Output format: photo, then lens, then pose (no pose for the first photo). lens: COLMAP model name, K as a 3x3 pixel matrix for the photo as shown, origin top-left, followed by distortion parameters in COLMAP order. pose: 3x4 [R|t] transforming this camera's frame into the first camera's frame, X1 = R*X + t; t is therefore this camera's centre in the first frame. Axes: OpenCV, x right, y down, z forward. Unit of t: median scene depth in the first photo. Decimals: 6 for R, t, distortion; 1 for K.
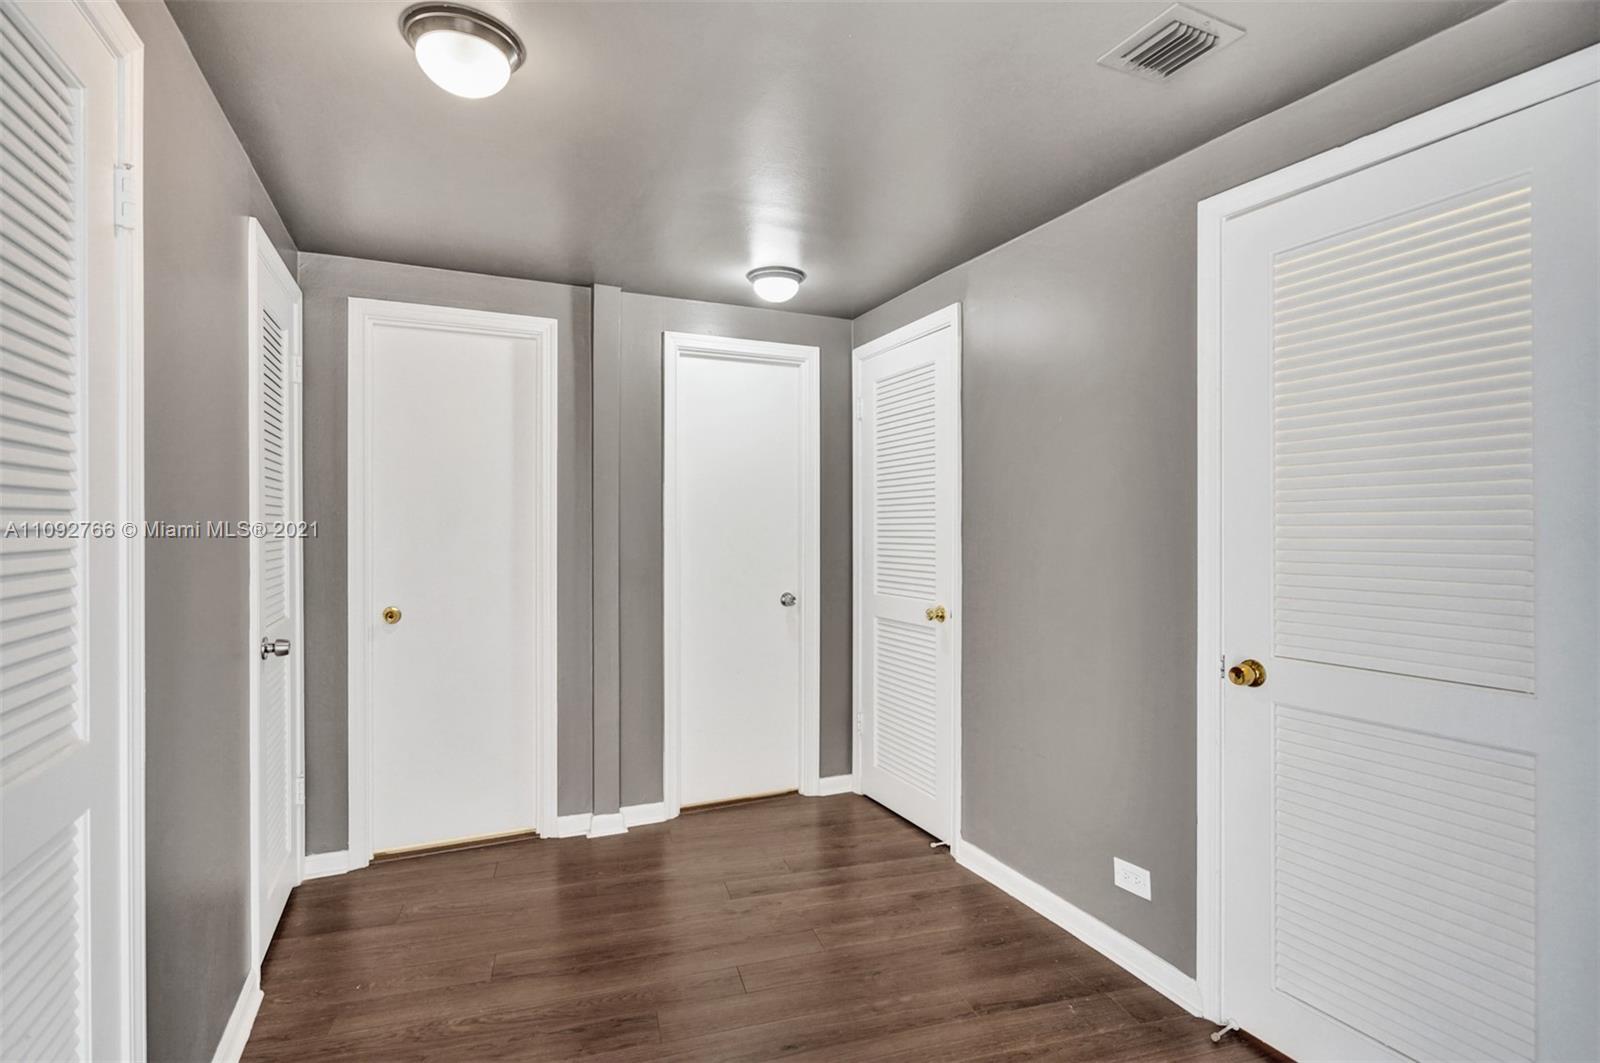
lens RADIAL K [[754.2, 0, 800.0], [0, 754.2, 526.6], [0, 0, 1]] dist [0.000563, 0.000253]
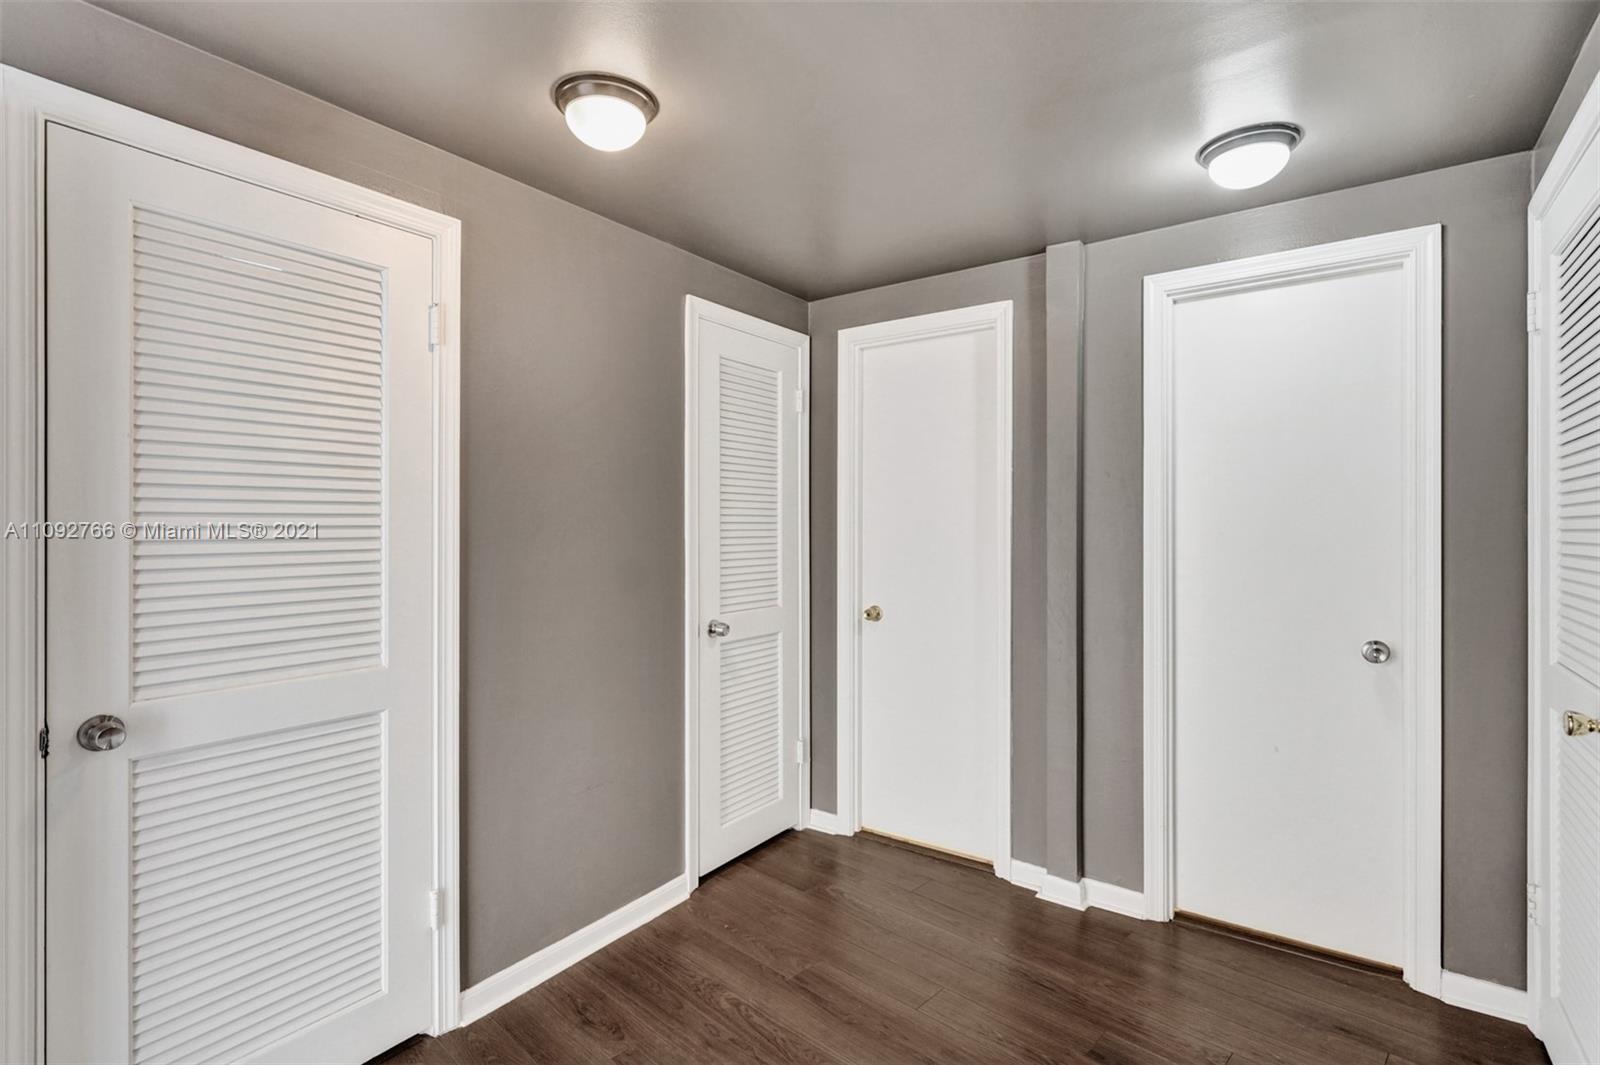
lens RADIAL K [[754.2, 0, 800.0], [0, 754.2, 527.6], [0, 0, 1]] dist [0.000563, 0.000253]
pose [[0.516508, -0.000840, -0.856282, 0.314352], [-0.002937, 0.999992, -0.002753, -0.001775], [0.856277, 0.003936, 0.516501, 0.328616]]
